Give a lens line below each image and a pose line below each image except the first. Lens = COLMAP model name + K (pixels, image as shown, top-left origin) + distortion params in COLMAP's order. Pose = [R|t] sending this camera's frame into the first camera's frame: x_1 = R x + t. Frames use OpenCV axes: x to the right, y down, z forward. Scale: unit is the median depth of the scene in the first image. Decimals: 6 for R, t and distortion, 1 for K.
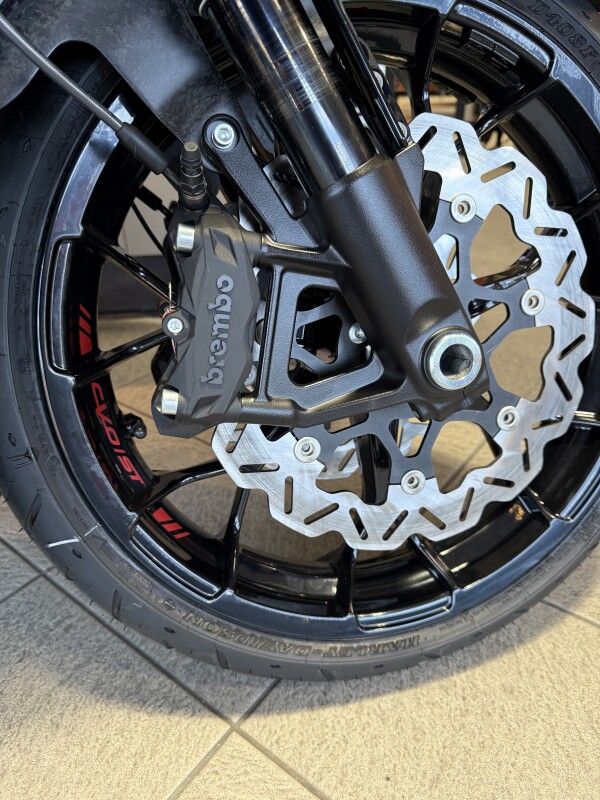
lens RADIAL K [[577.8, 0, 298.0], [0, 577.8, 396.3], [0, 0, 1]] dist [0.015248, -0.015197]
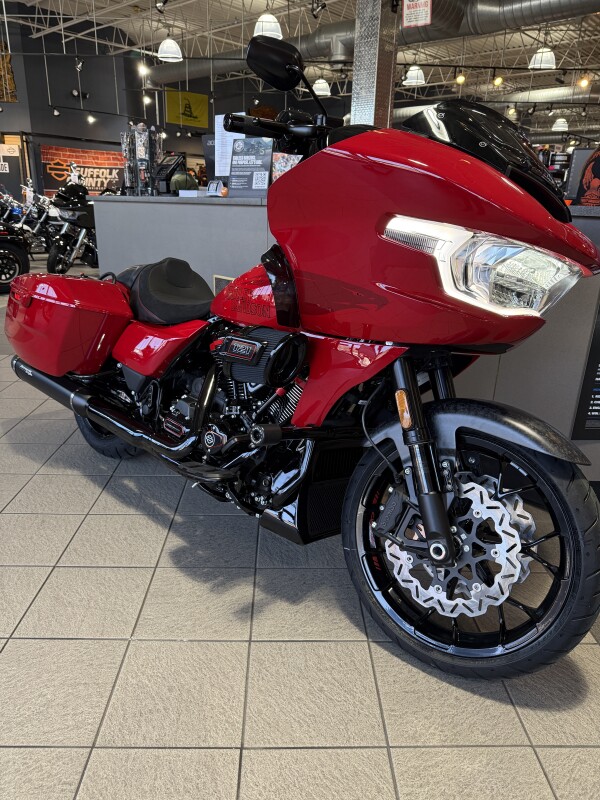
lens RADIAL K [[577.8, 0, 299.4], [0, 577.8, 399.4], [0, 0, 1]] dist [0.015248, -0.015197]
pose [[0.633394, 0.290333, -0.717300, 1.649146], [-0.422594, 0.906297, -0.006330, -0.428421], [0.648249, 0.307136, 0.696736, -1.902700]]
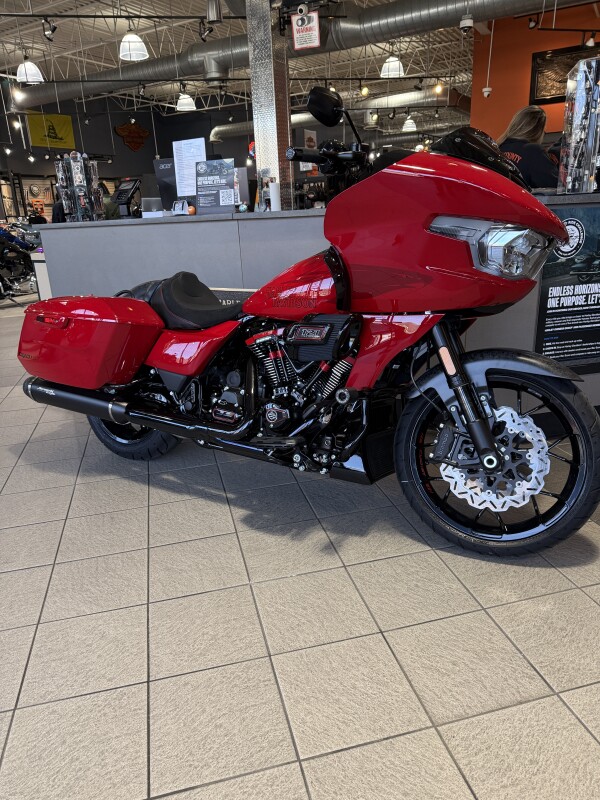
lens RADIAL K [[577.8, 0, 291.8], [0, 577.8, 399.7], [0, 0, 1]] dist [0.015248, -0.015197]
pose [[0.784337, 0.180636, -0.593452, 1.408660], [-0.281822, 0.956001, -0.081480, 0.246424], [0.552623, 0.231156, 0.800734, -3.133862]]
